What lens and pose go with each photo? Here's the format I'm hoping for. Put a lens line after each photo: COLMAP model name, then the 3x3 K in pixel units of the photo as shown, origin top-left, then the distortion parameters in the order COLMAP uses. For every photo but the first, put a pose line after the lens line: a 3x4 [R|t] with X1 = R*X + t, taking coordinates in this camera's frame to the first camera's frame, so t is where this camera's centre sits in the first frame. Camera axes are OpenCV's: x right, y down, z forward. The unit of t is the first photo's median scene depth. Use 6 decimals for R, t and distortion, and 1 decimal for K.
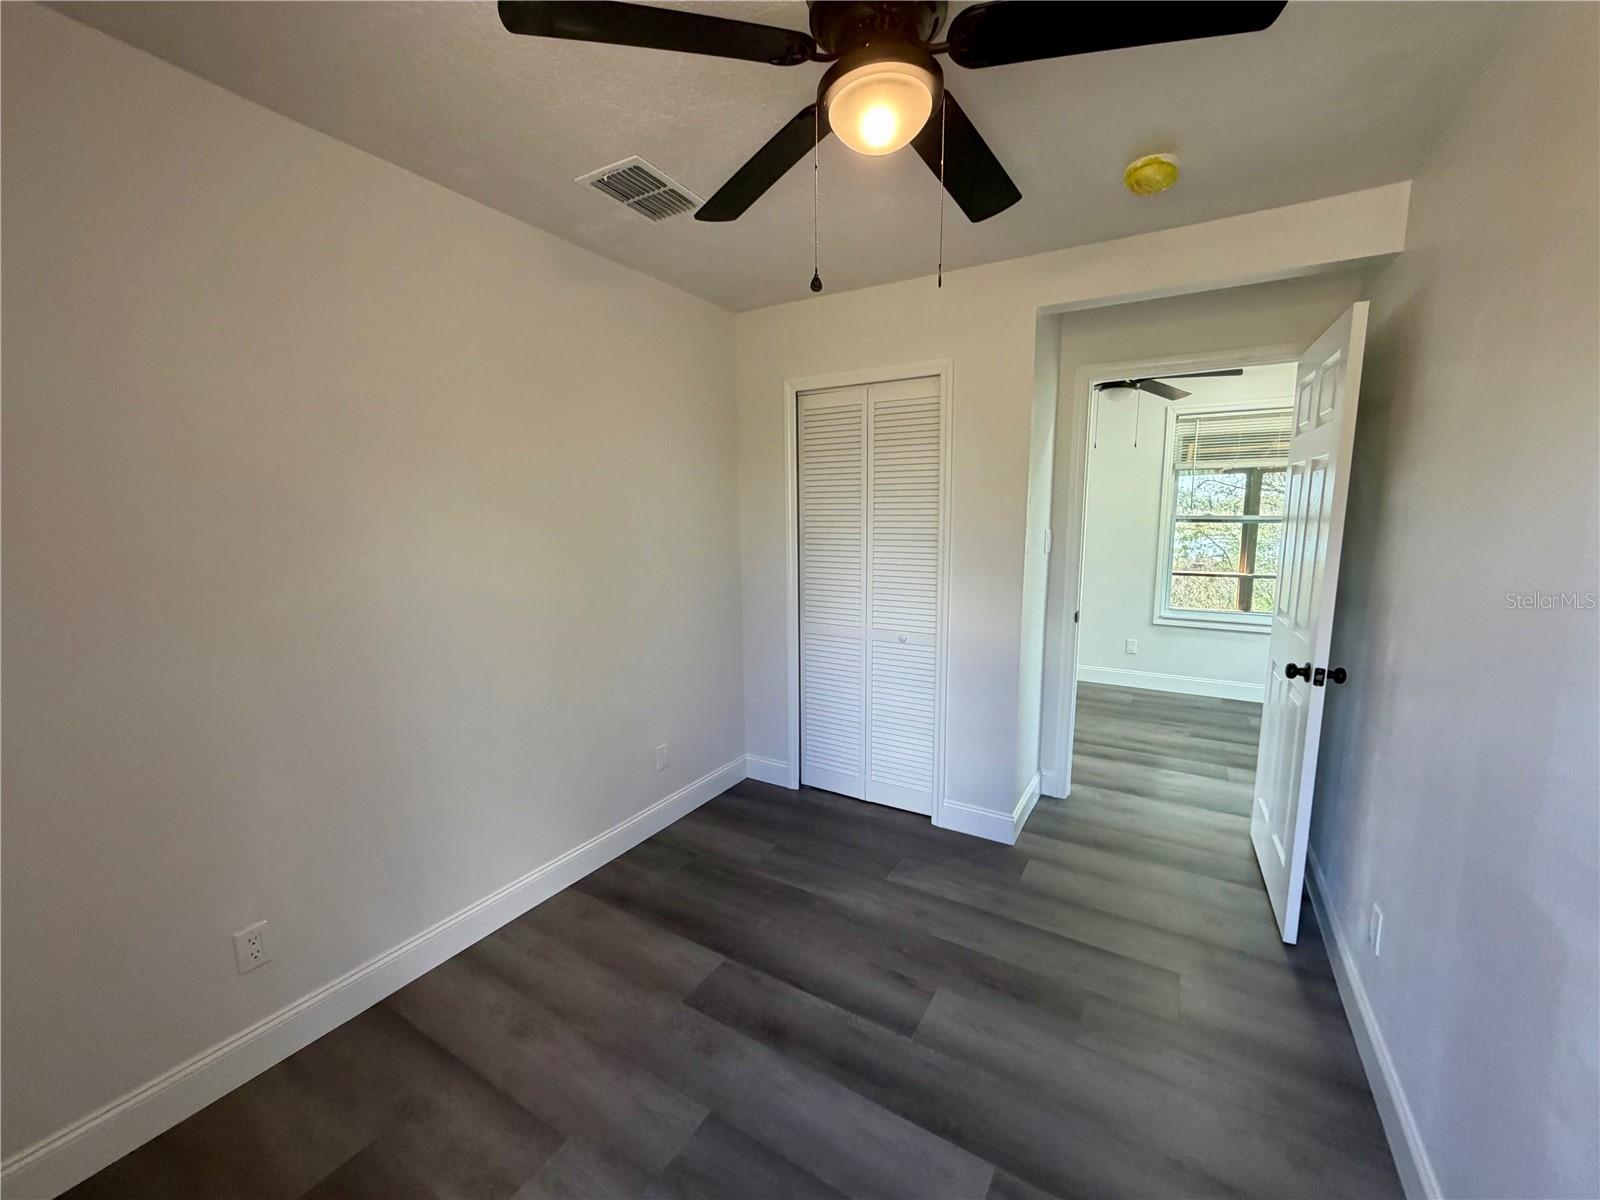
lens RADIAL K [[638.6, 0, 798.7], [0, 638.6, 602.2], [0, 0, 1]] dist [0.001859, -0.000479]
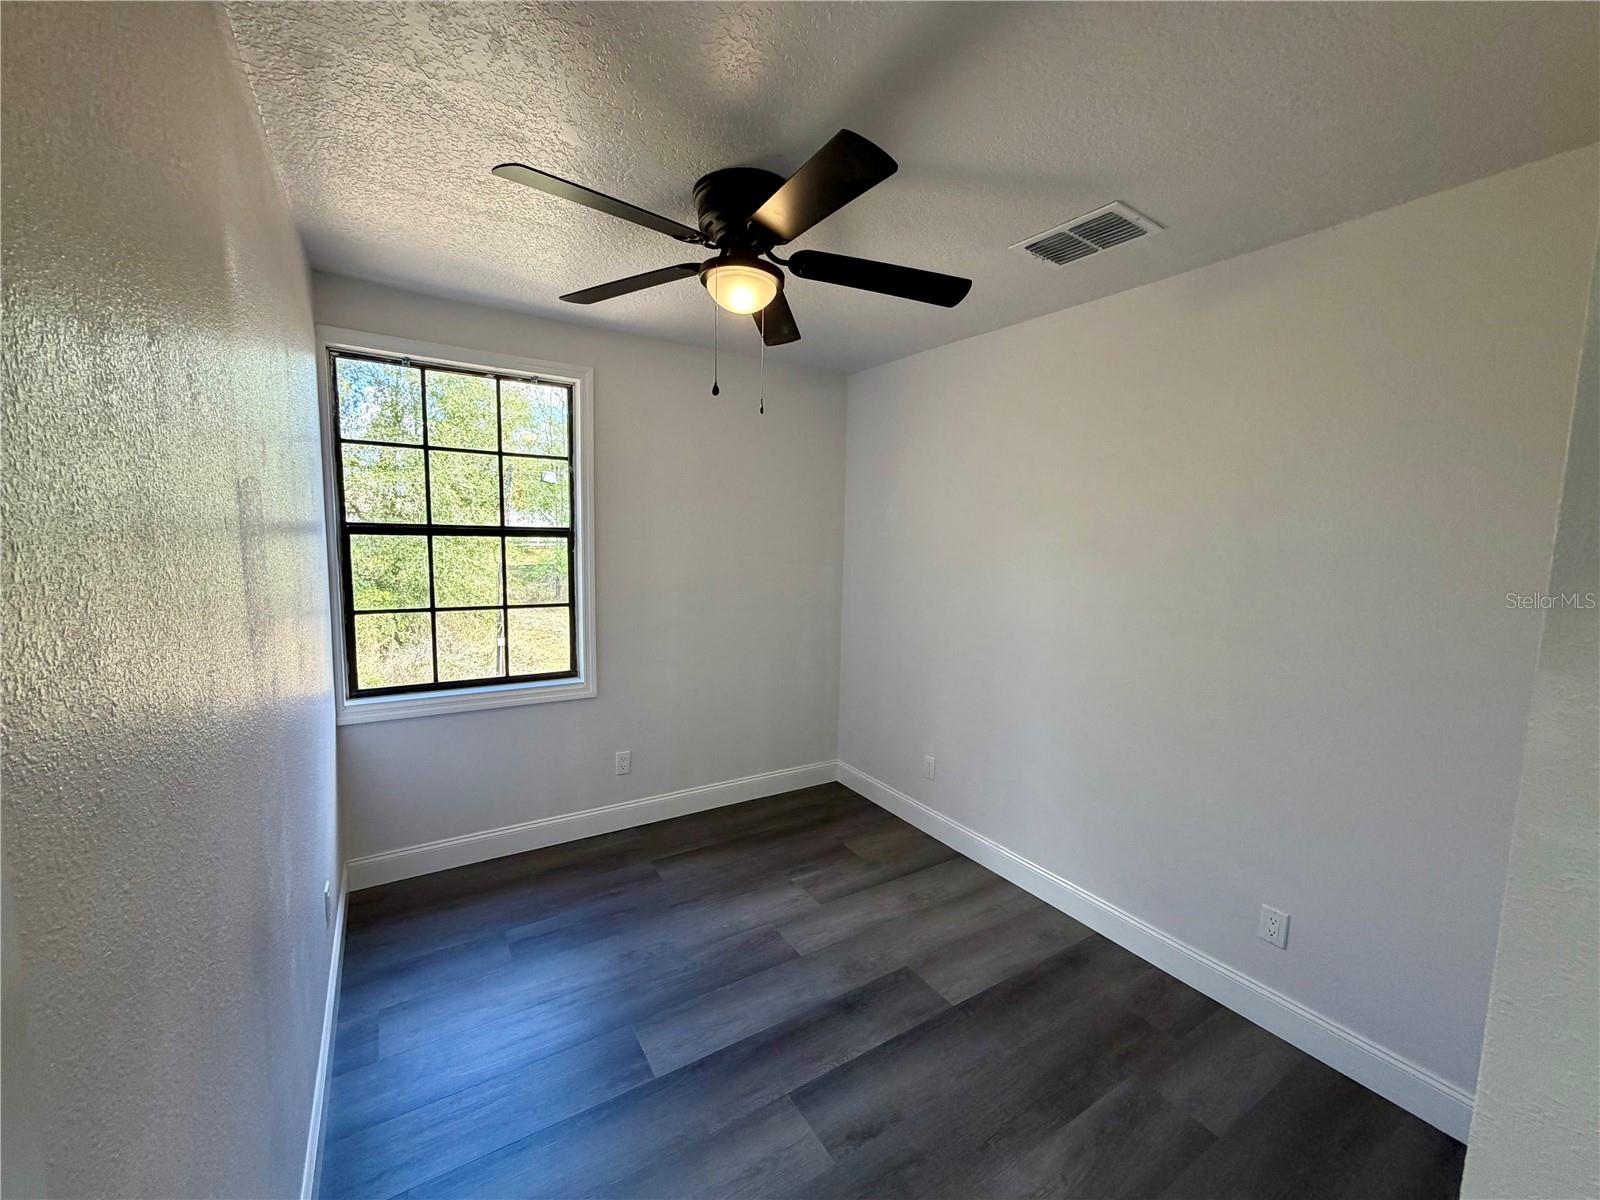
lens RADIAL K [[638.6, 0, 798.7], [0, 638.6, 602.2], [0, 0, 1]] dist [0.001859, -0.000479]
pose [[-0.453438, 0.084355, -0.887287, 0.945863], [-0.139674, 0.976486, 0.164214, -0.214750], [0.880276, 0.198392, -0.430994, 1.244768]]
